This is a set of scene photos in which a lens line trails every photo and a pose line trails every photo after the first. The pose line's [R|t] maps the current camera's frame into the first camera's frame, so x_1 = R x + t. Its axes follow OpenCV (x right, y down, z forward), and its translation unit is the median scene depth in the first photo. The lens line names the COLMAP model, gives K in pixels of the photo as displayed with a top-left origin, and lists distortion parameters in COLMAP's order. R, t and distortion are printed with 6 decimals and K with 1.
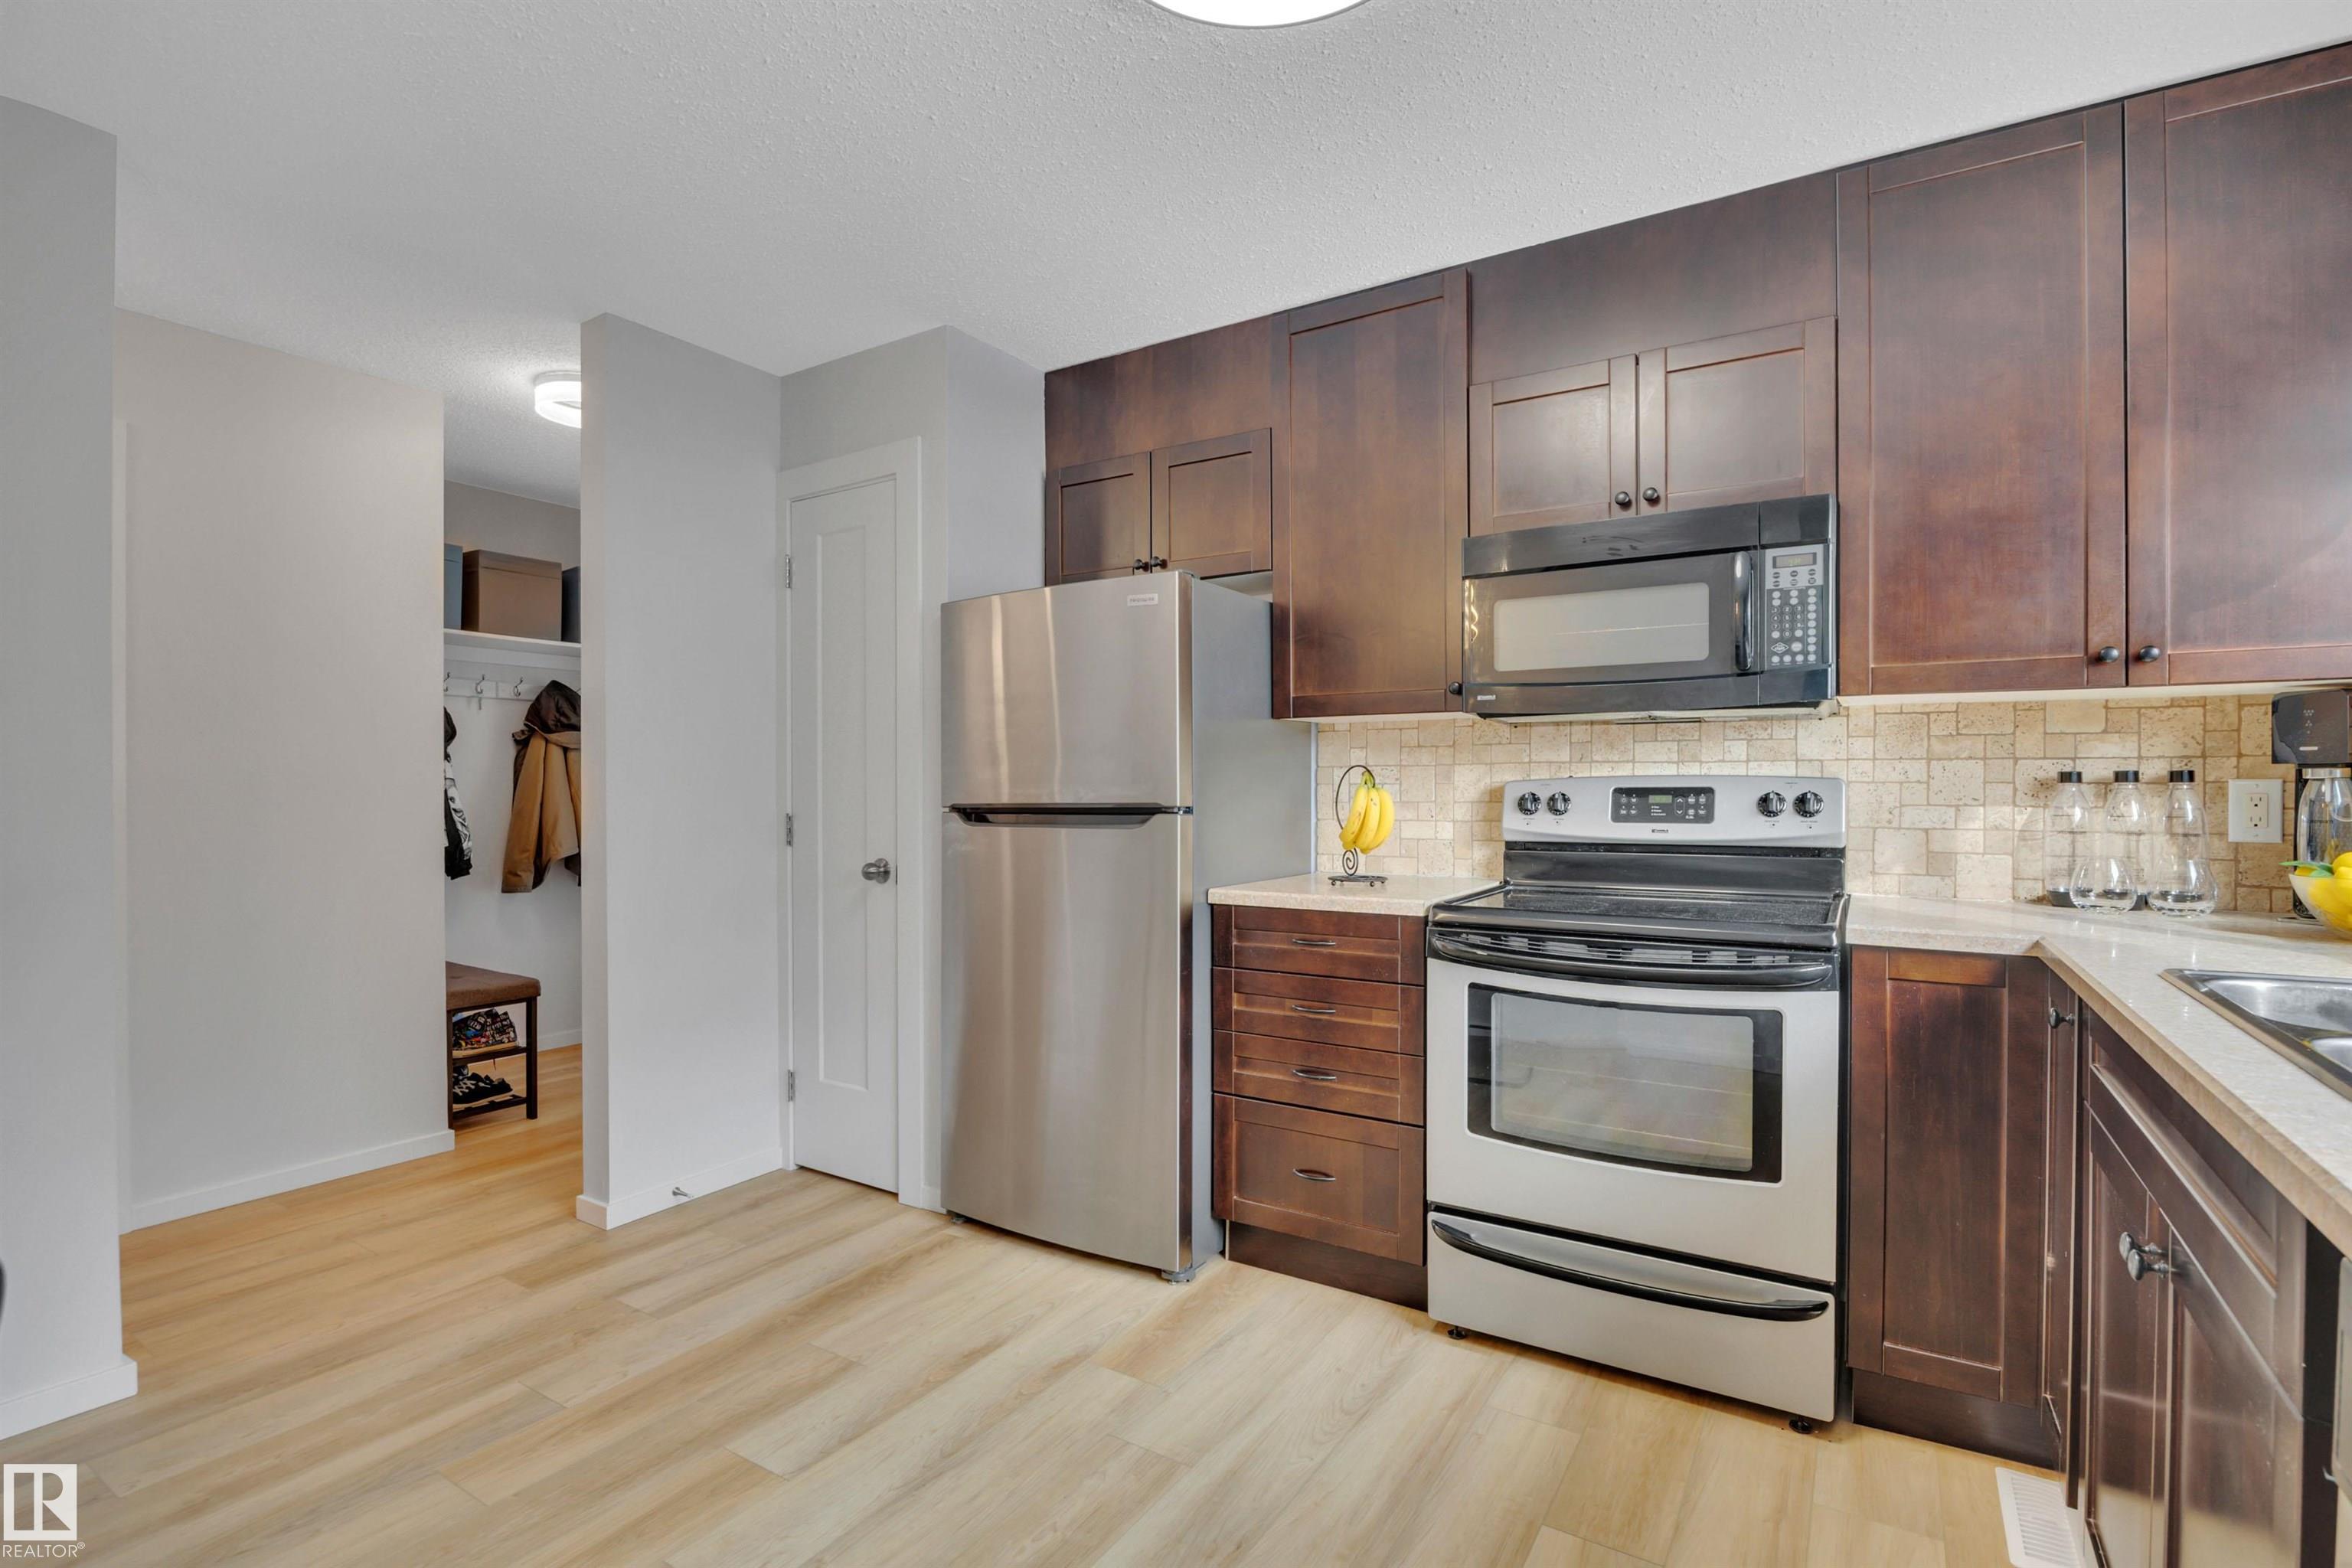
lens RADIAL K [[1107.9, 0, 1200.0], [0, 1107.9, 789.8], [0, 0, 1]] dist [-0.014175, -0.000178]
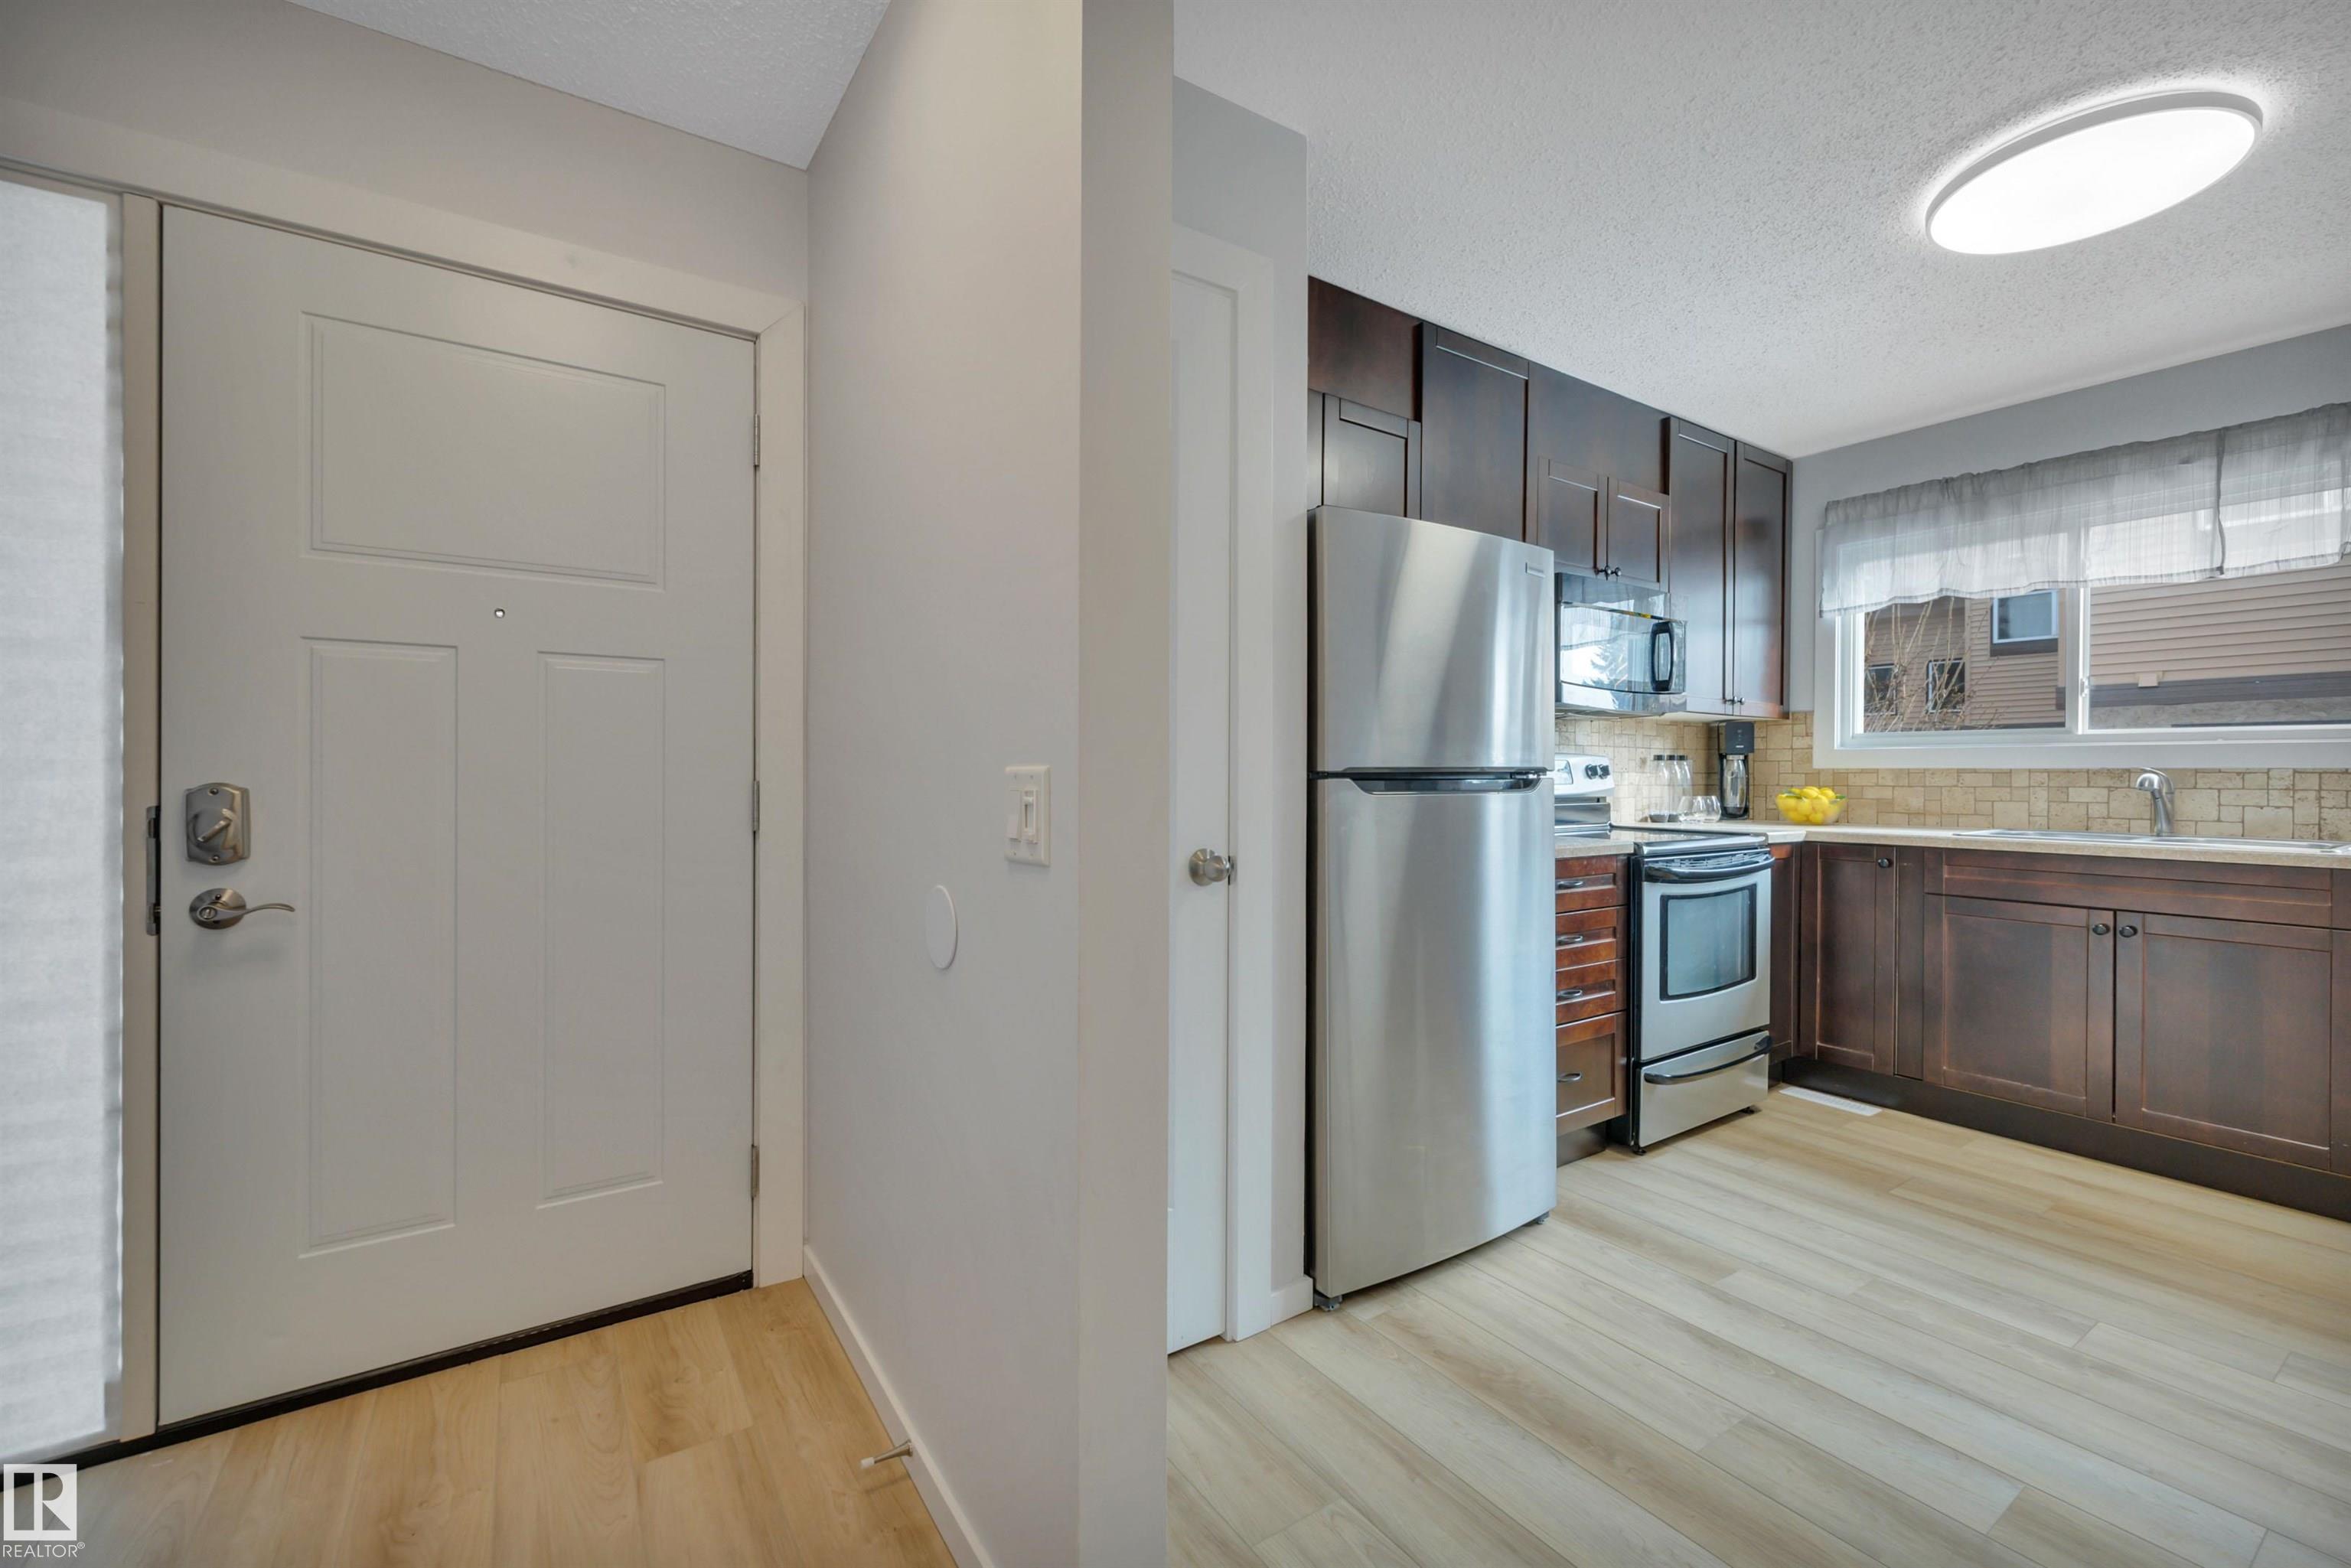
lens RADIAL K [[954.3, 0, 1165.9], [0, 954.3, 779.4], [0, 0, 1]] dist [-0.008004, 0.000715]
pose [[0.422438, -0.001729, 0.906390, -1.044443], [0.003224, 0.999995, 0.000406, 0.022722], [-0.906386, 0.002750, 0.422442, 0.982733]]
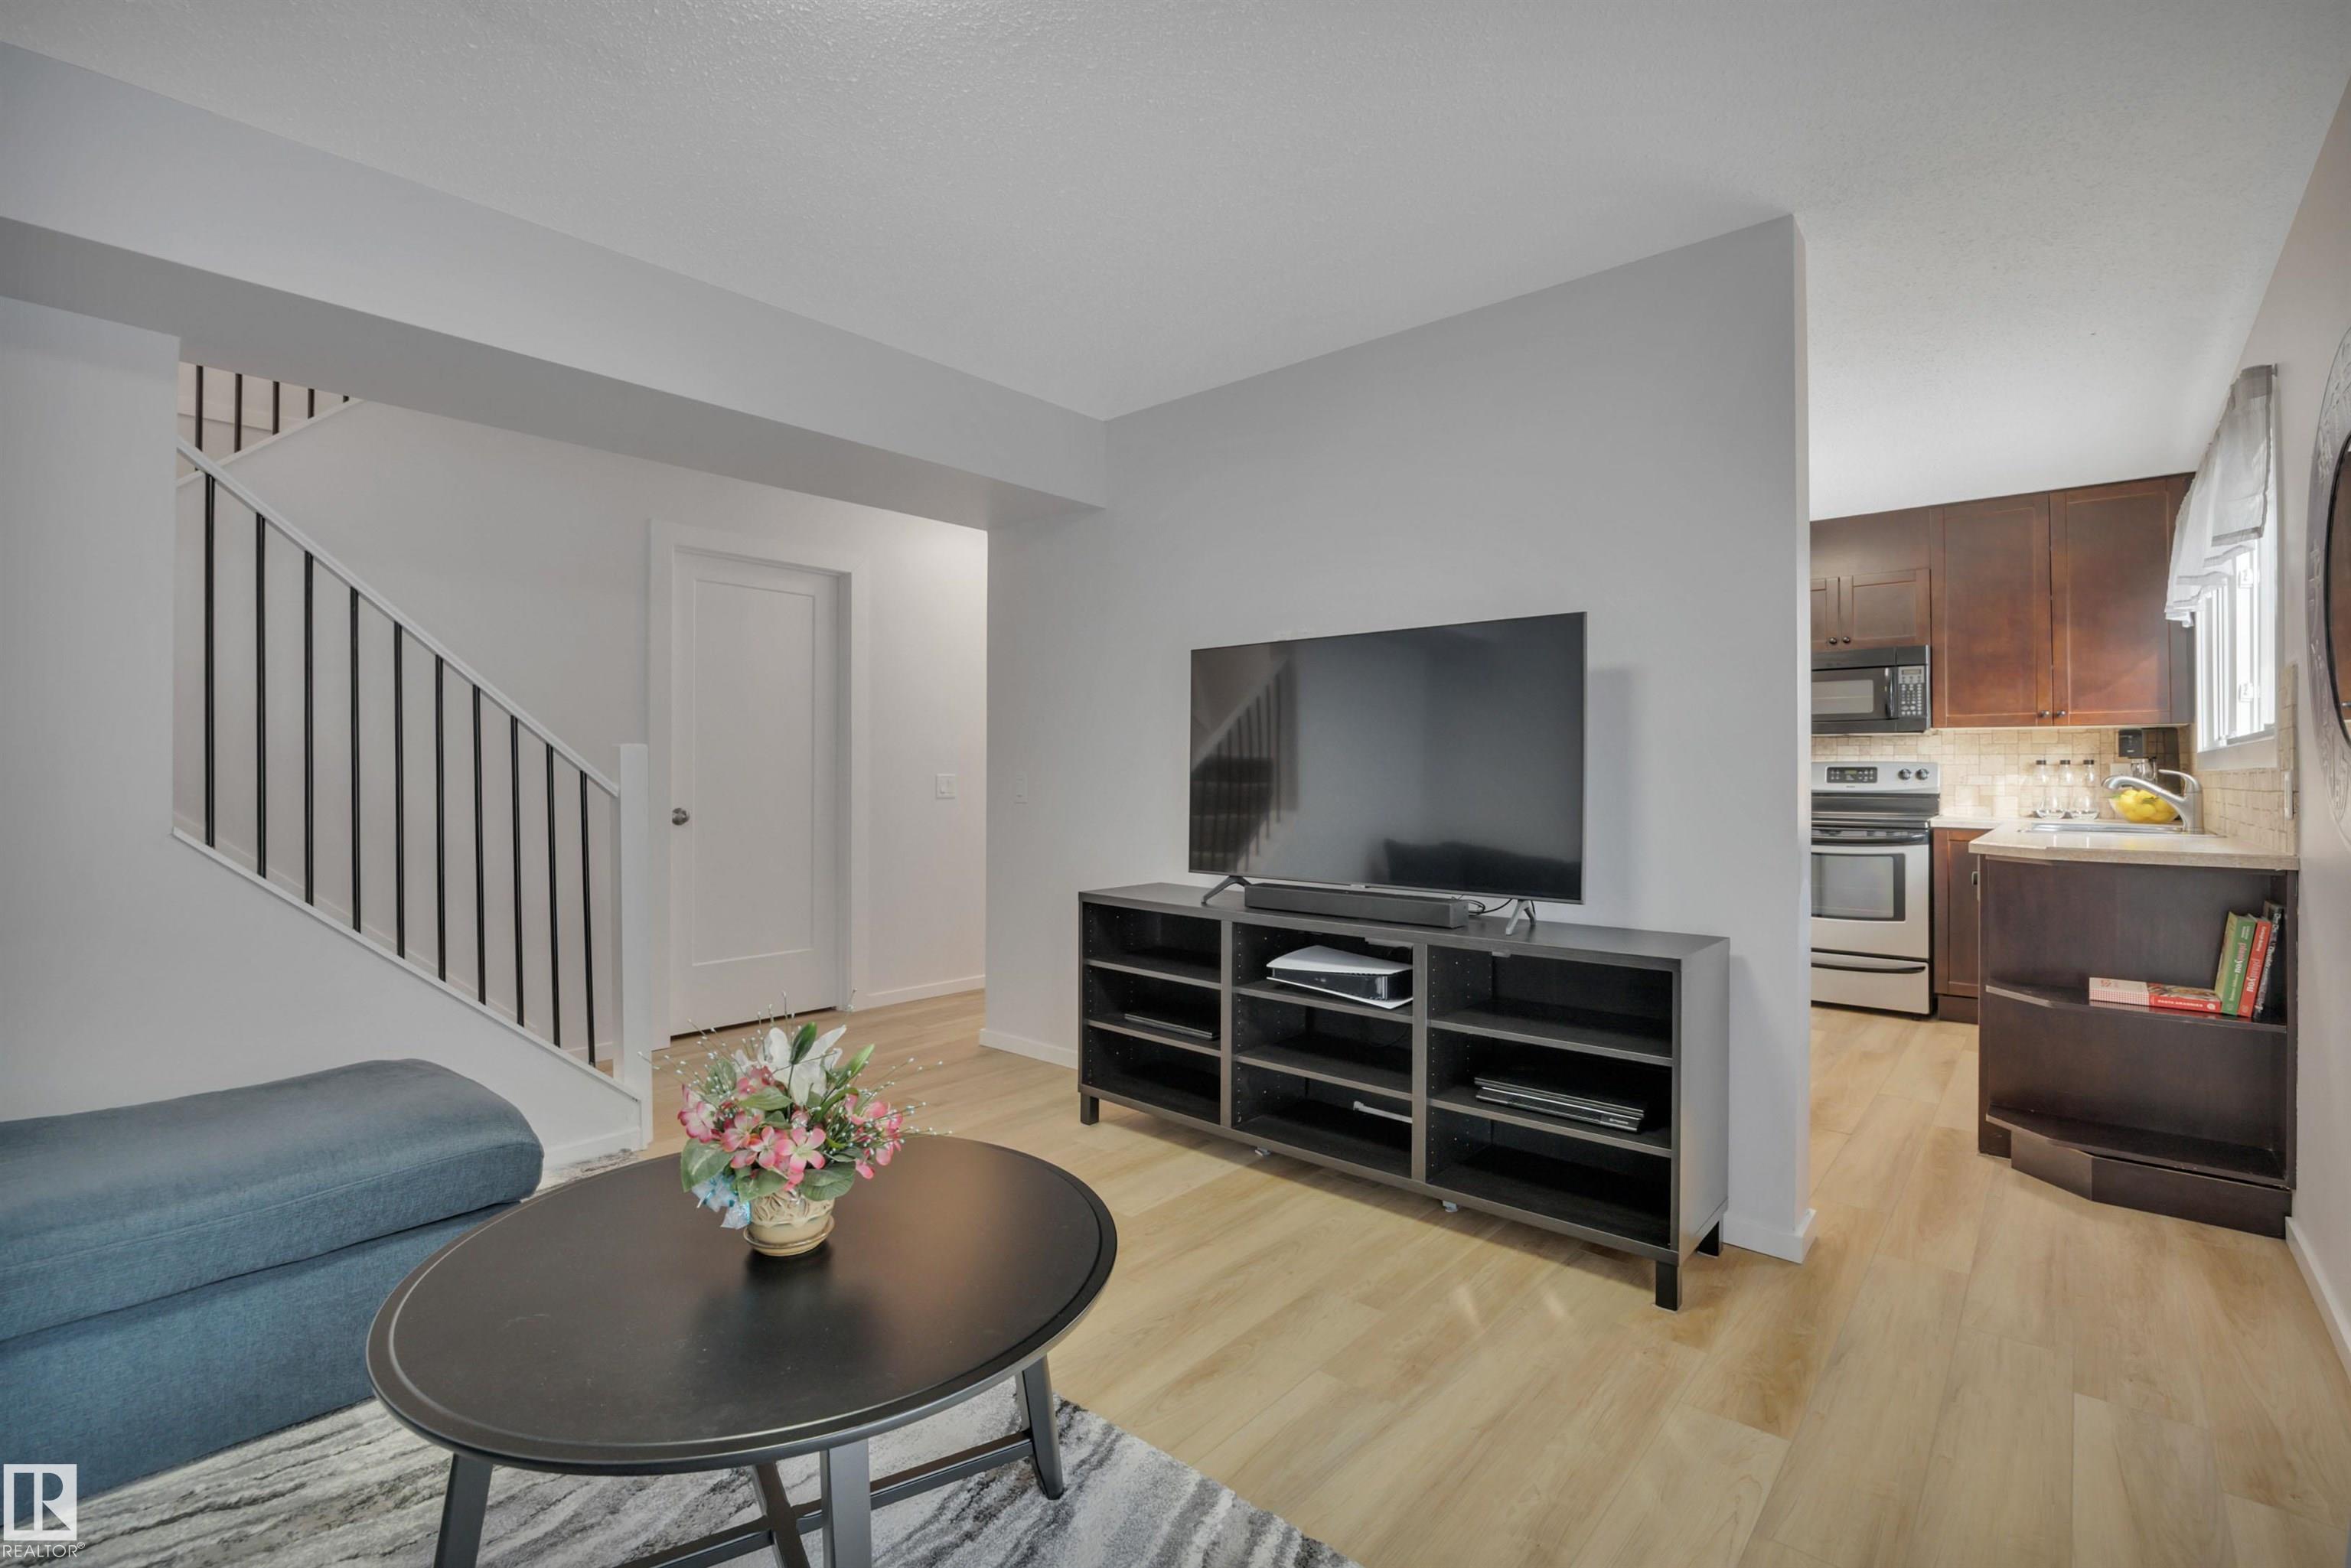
lens RADIAL K [[1052.8, 0, 1146.5], [0, 1052.8, 754.9], [0, 0, 1]] dist [-0.030795, -0.000318]
pose [[0.982595, 0.002510, -0.185745, -0.614946], [-0.006805, 0.999724, -0.022487, 0.031354], [0.185637, 0.023359, 0.982341, -1.374549]]
